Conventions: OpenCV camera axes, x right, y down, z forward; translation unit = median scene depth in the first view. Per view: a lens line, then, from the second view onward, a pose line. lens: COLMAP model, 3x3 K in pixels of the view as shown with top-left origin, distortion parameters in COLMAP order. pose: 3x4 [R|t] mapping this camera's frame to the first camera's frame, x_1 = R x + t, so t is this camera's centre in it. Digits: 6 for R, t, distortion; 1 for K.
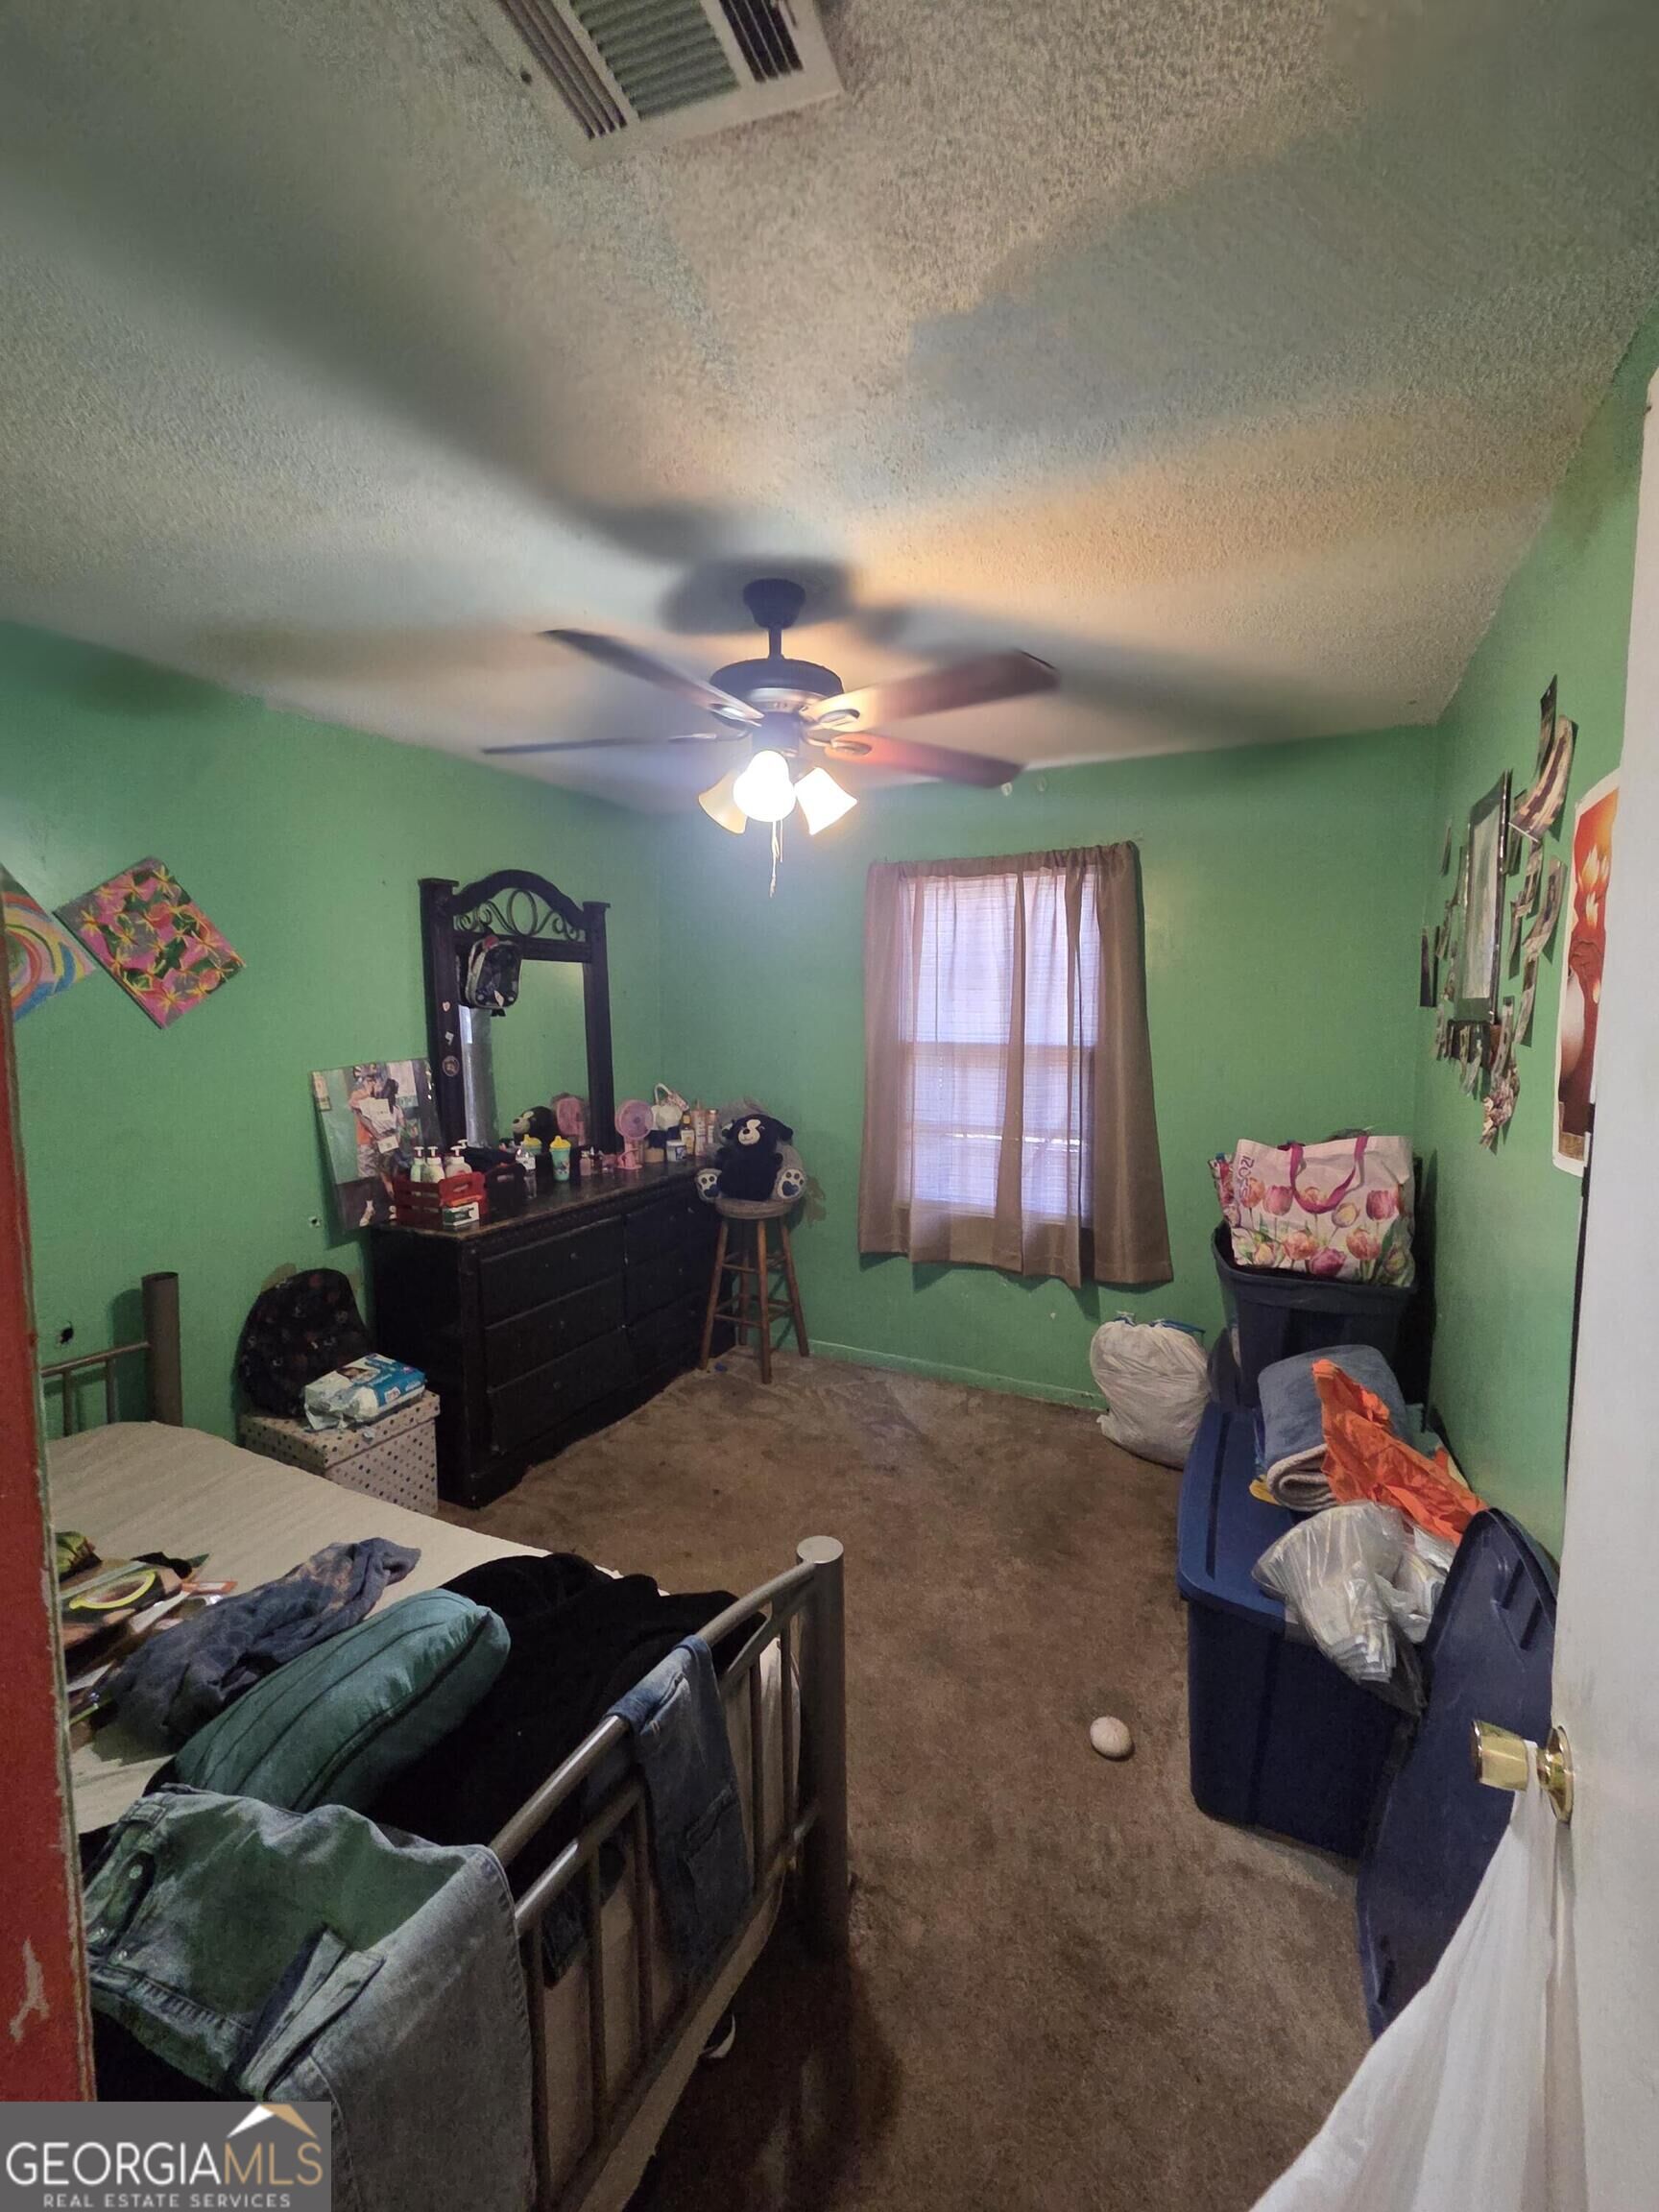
lens RADIAL K [[916.7, 0, 838.0], [0, 916.7, 1099.4], [0, 0, 1]] dist [-0.000561, -0.000599]
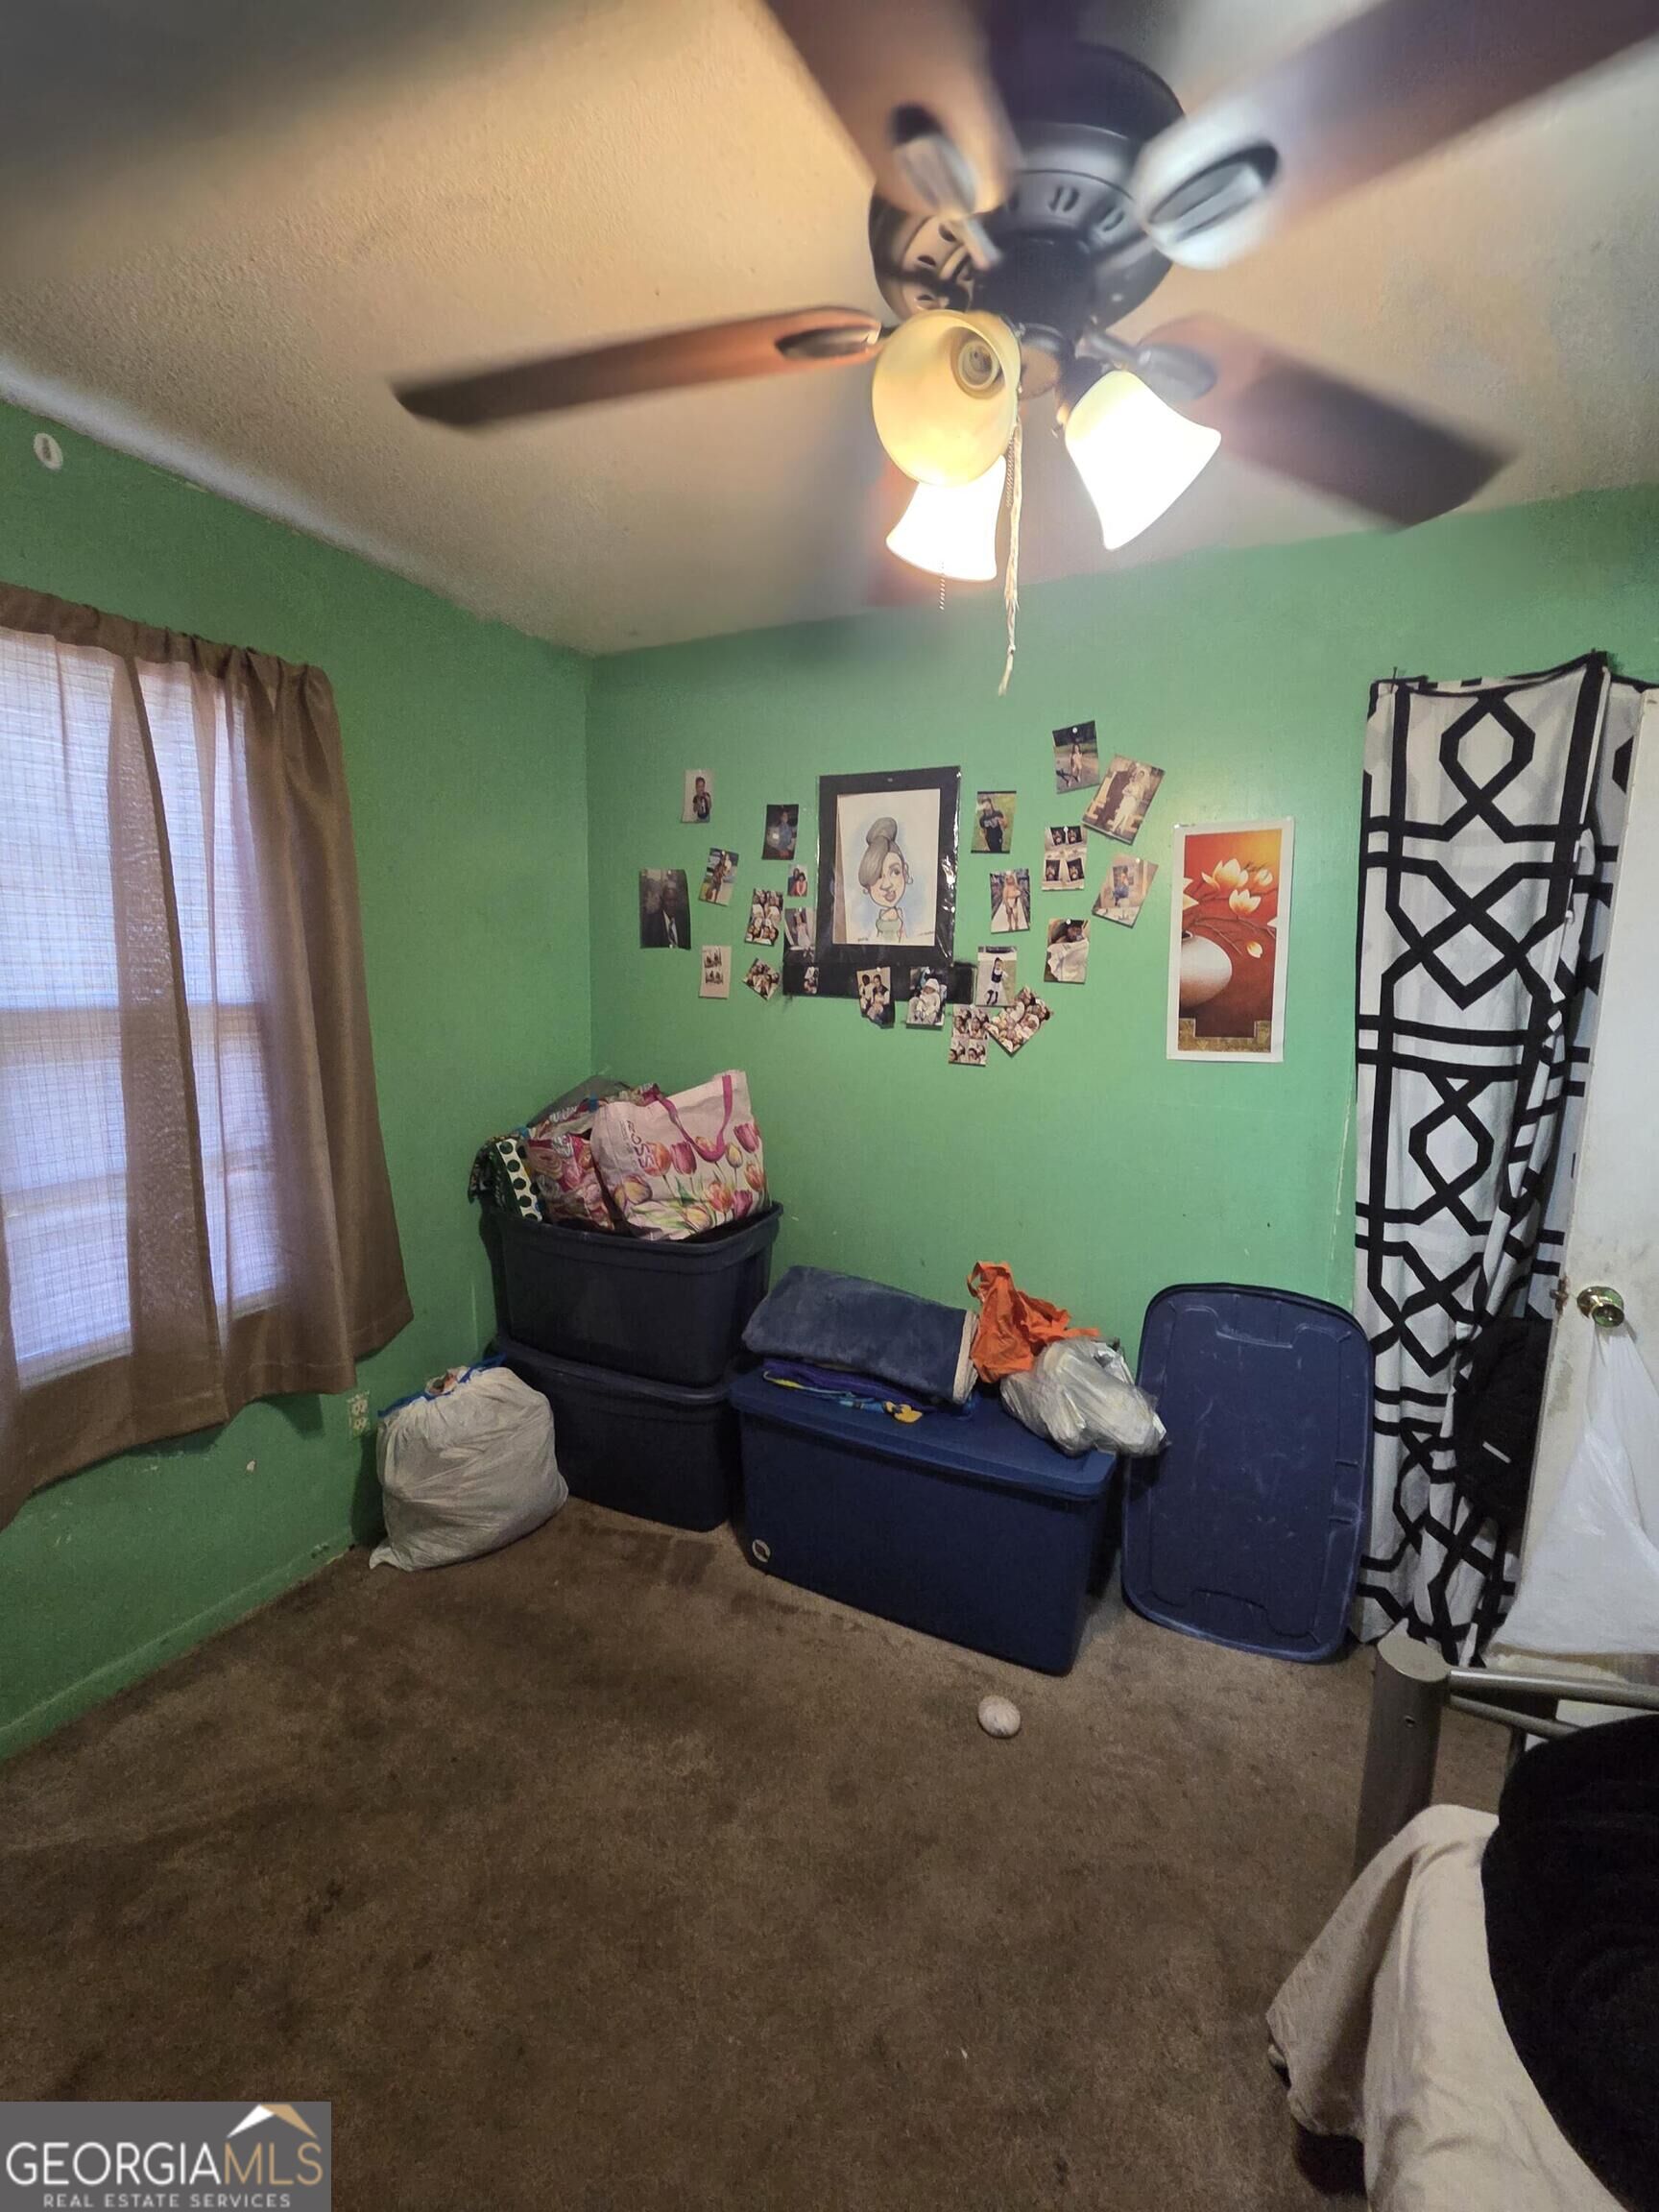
lens RADIAL K [[916.7, 0, 838.0], [0, 916.7, 1099.4], [0, 0, 1]] dist [-0.000561, -0.000599]
pose [[0.038588, -0.146983, 0.988386, -0.338422], [0.082157, 0.986241, 0.143456, -0.055114], [-0.995872, 0.075667, 0.050133, 0.655303]]
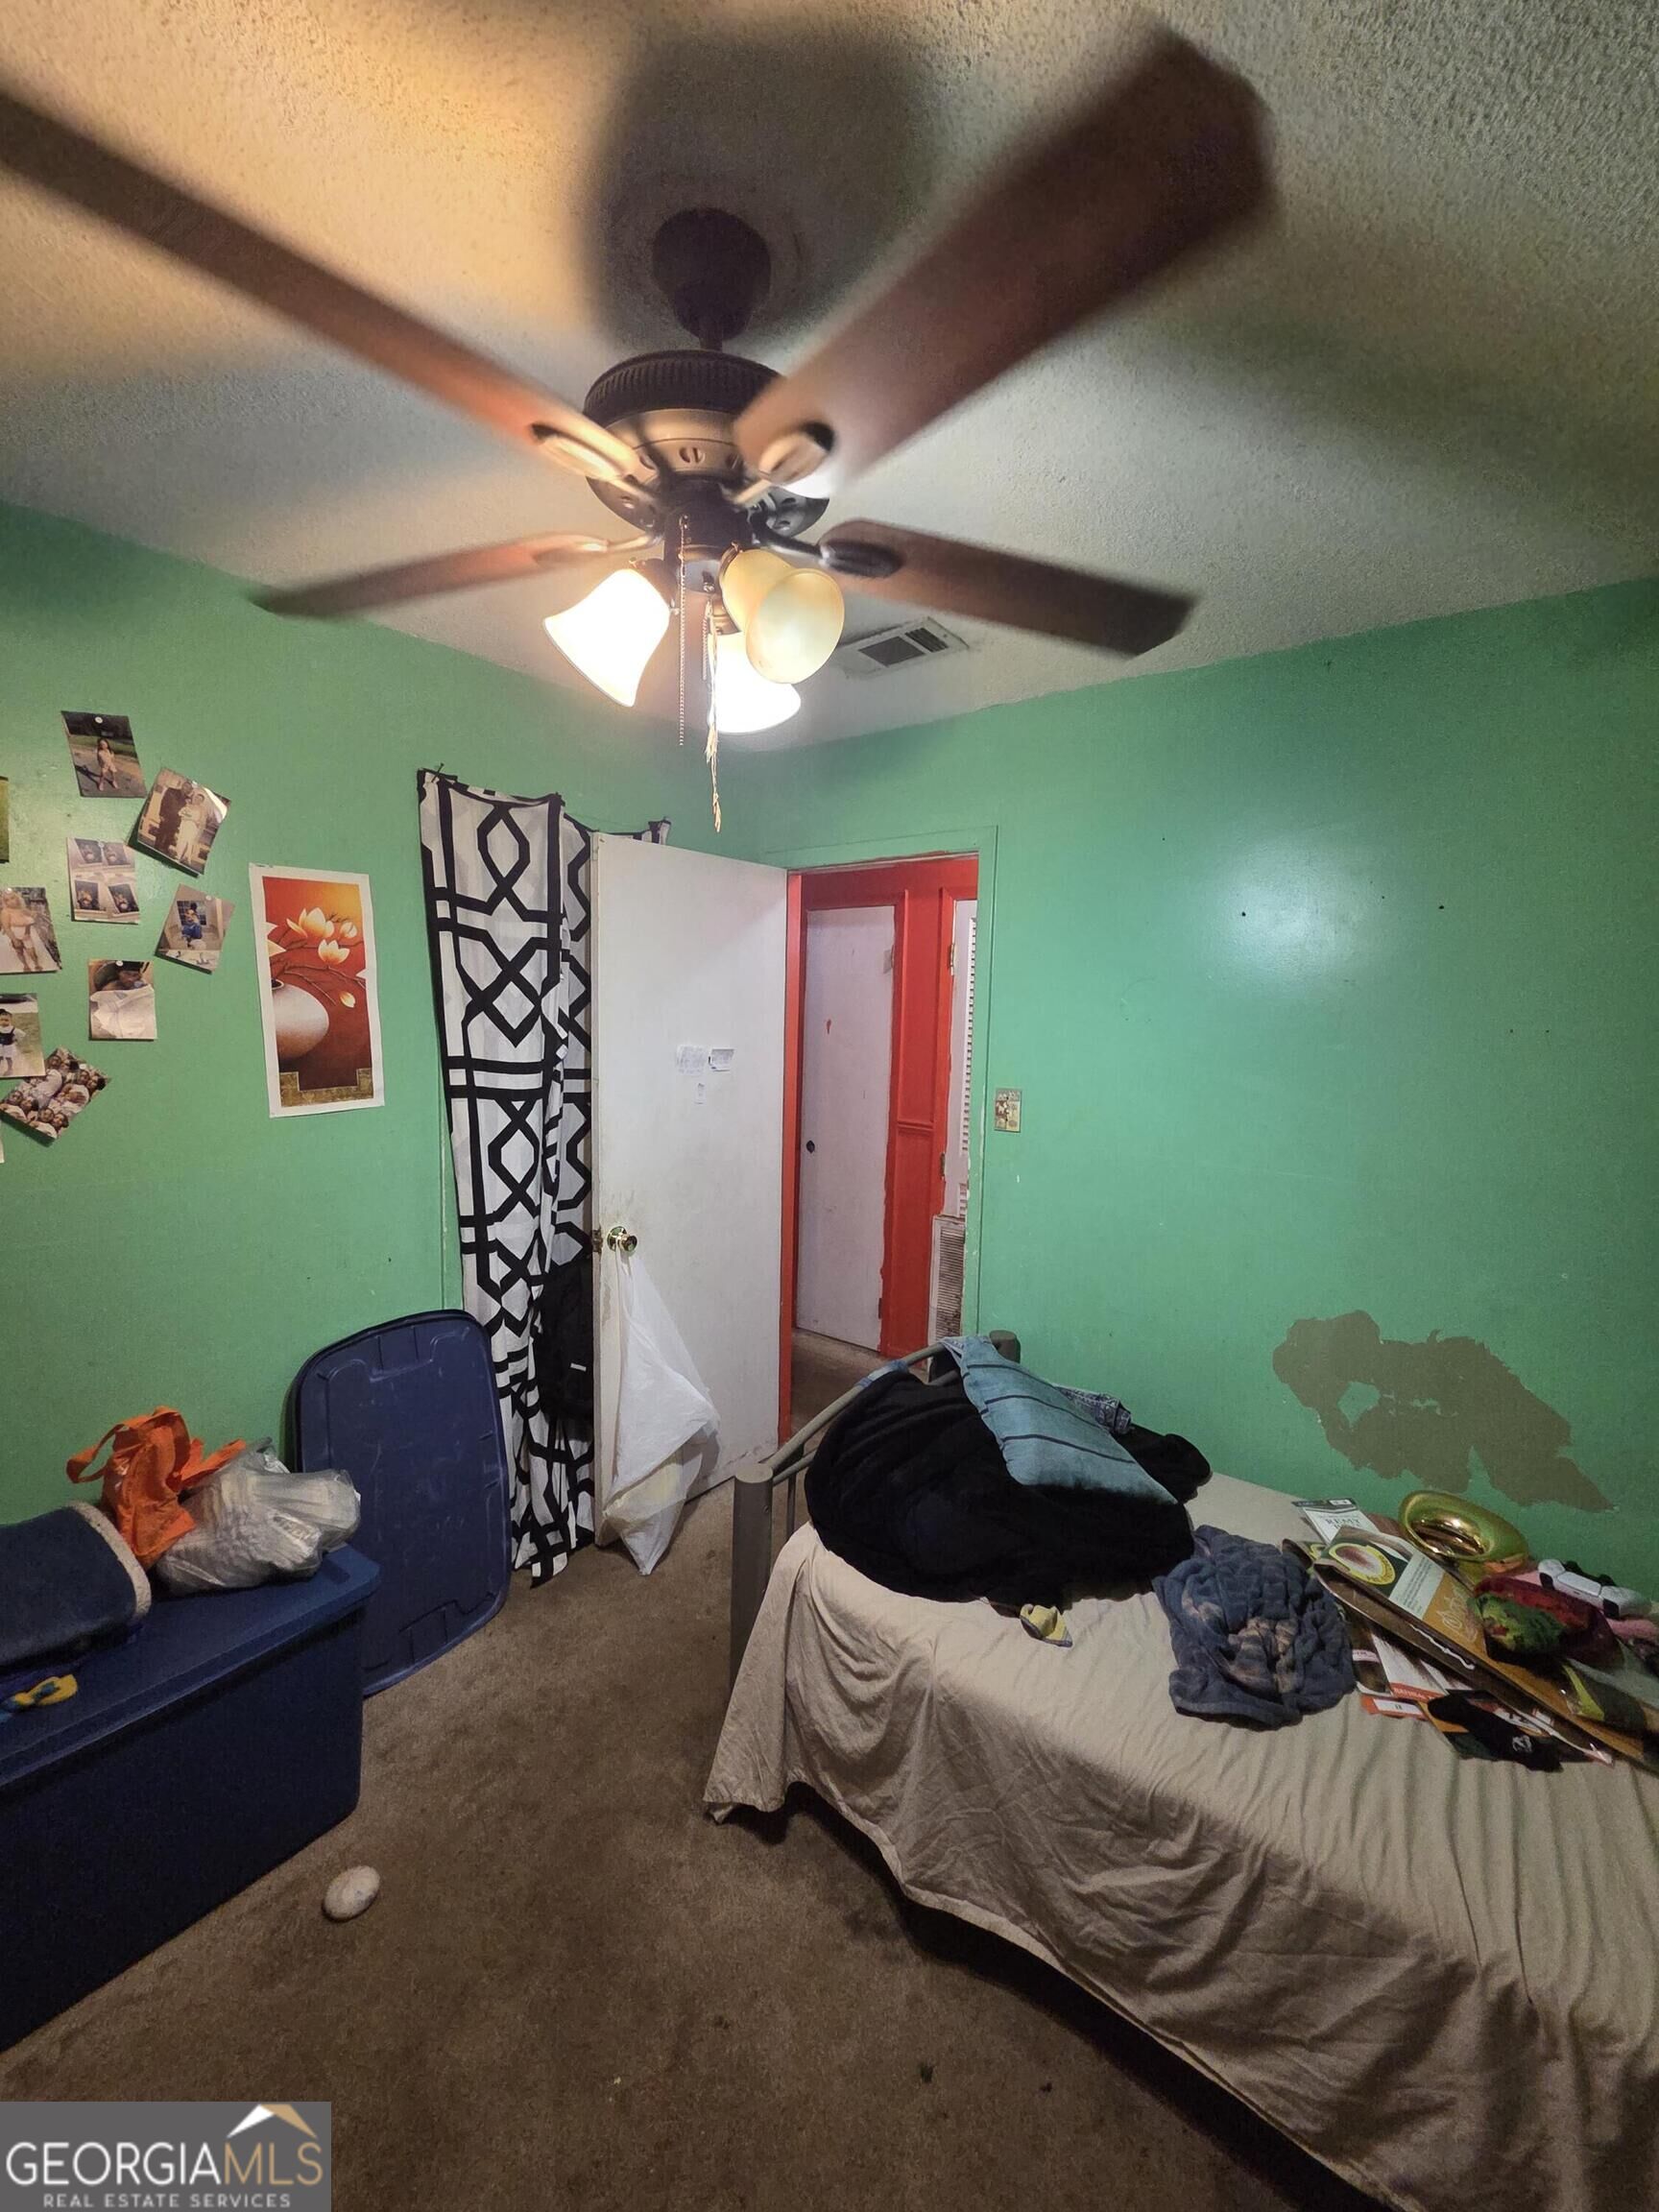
lens RADIAL K [[916.7, 0, 838.0], [0, 916.7, 1099.4], [0, 0, 1]] dist [-0.000561, -0.000599]
pose [[-0.972573, -0.048566, 0.227472, -0.165431], [-0.001257, 0.979042, 0.203656, -0.107502], [-0.232595, 0.197785, -0.952250, 0.949967]]
